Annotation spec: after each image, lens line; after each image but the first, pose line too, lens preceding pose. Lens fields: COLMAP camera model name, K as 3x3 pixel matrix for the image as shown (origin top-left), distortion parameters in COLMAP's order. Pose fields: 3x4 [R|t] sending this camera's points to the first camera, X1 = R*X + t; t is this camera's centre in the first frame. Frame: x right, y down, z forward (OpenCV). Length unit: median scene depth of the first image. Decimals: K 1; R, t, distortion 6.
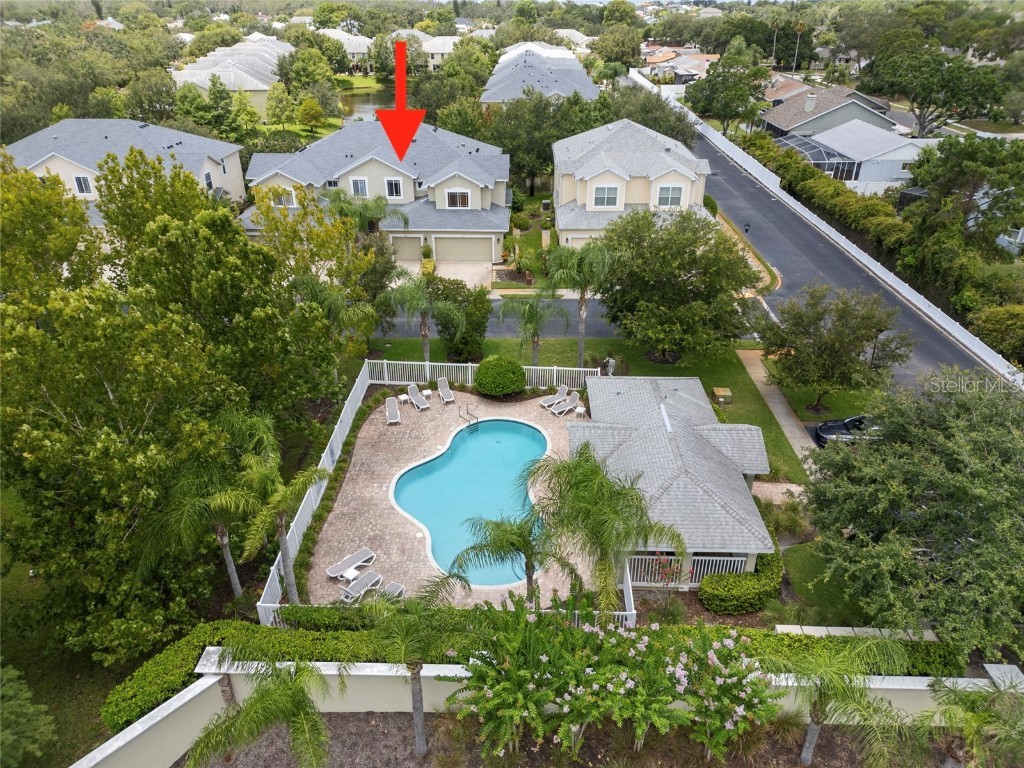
lens RADIAL K [[723.4, 0, 515.7], [0, 723.4, 393.8], [0, 0, 1]] dist [0.052591, -0.038283]
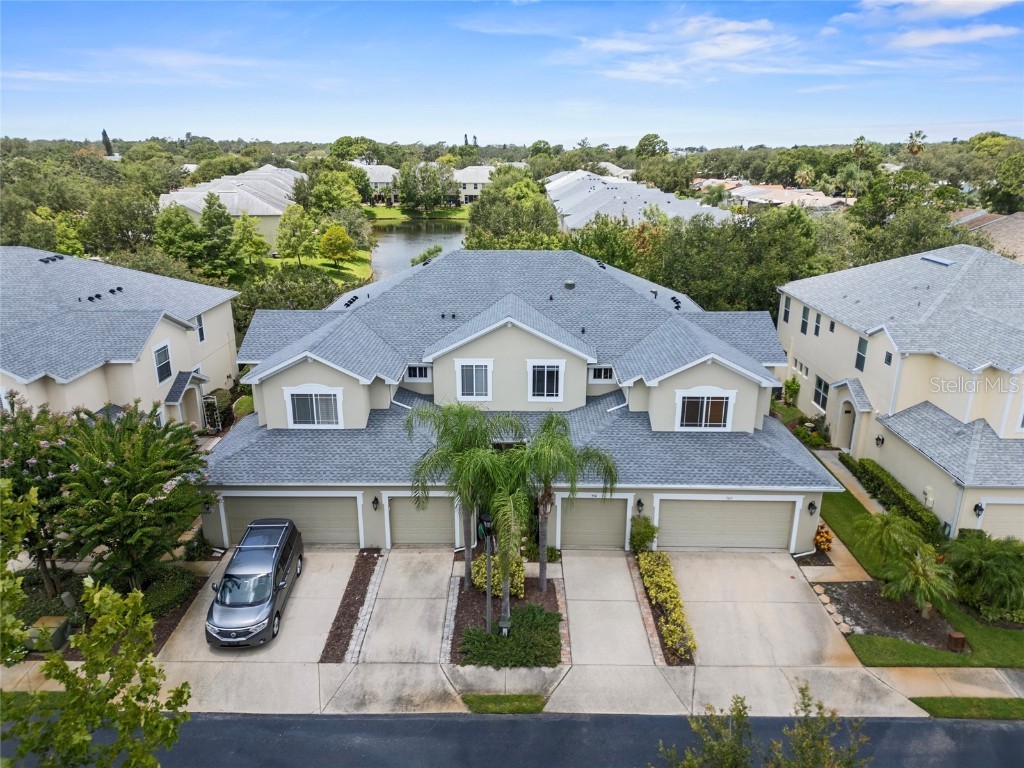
lens RADIAL K [[723.4, 0, 510.9], [0, 723.4, 388.4], [0, 0, 1]] dist [0.052591, -0.038283]
pose [[0.999993, 0.001046, 0.003463, -0.162142], [-0.000418, 0.984273, -0.176653, -0.163996], [-0.003593, 0.176650, 0.984267, 0.451251]]
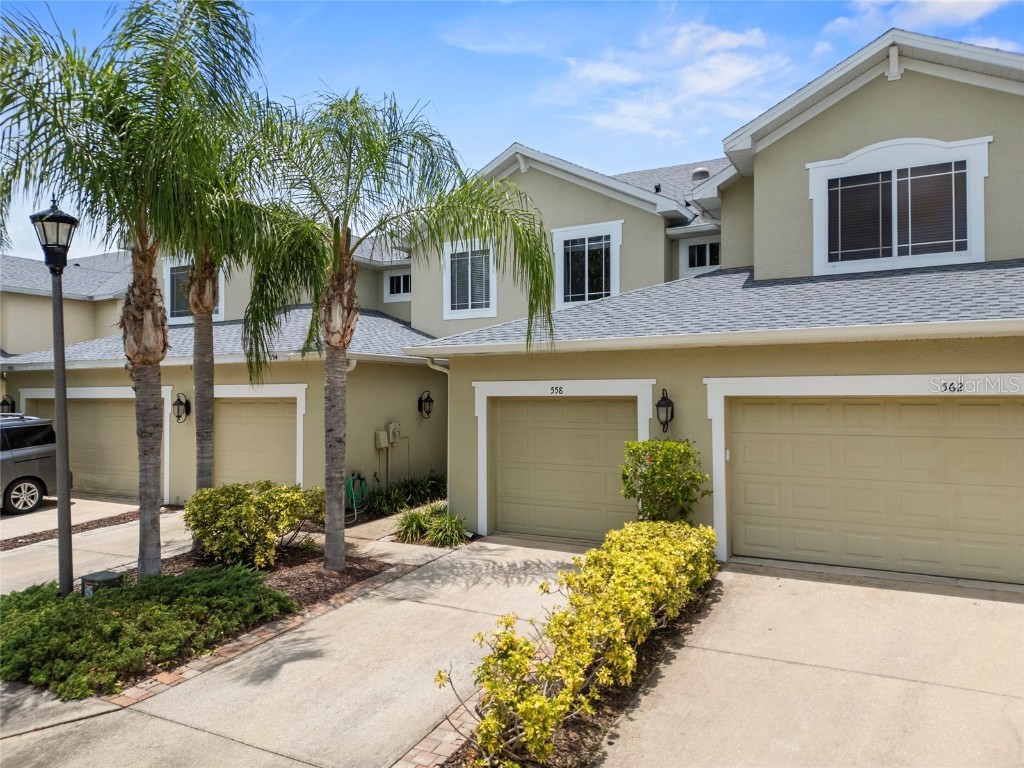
lens RADIAL K [[723.4, 0, 507.5], [0, 723.4, 390.1], [0, 0, 1]] dist [0.052591, -0.038283]
pose [[0.889883, -0.004474, -0.456167, -0.066329], [-0.217642, 0.874651, -0.433149, -0.112541], [0.400925, 0.484733, 0.777363, 0.690278]]
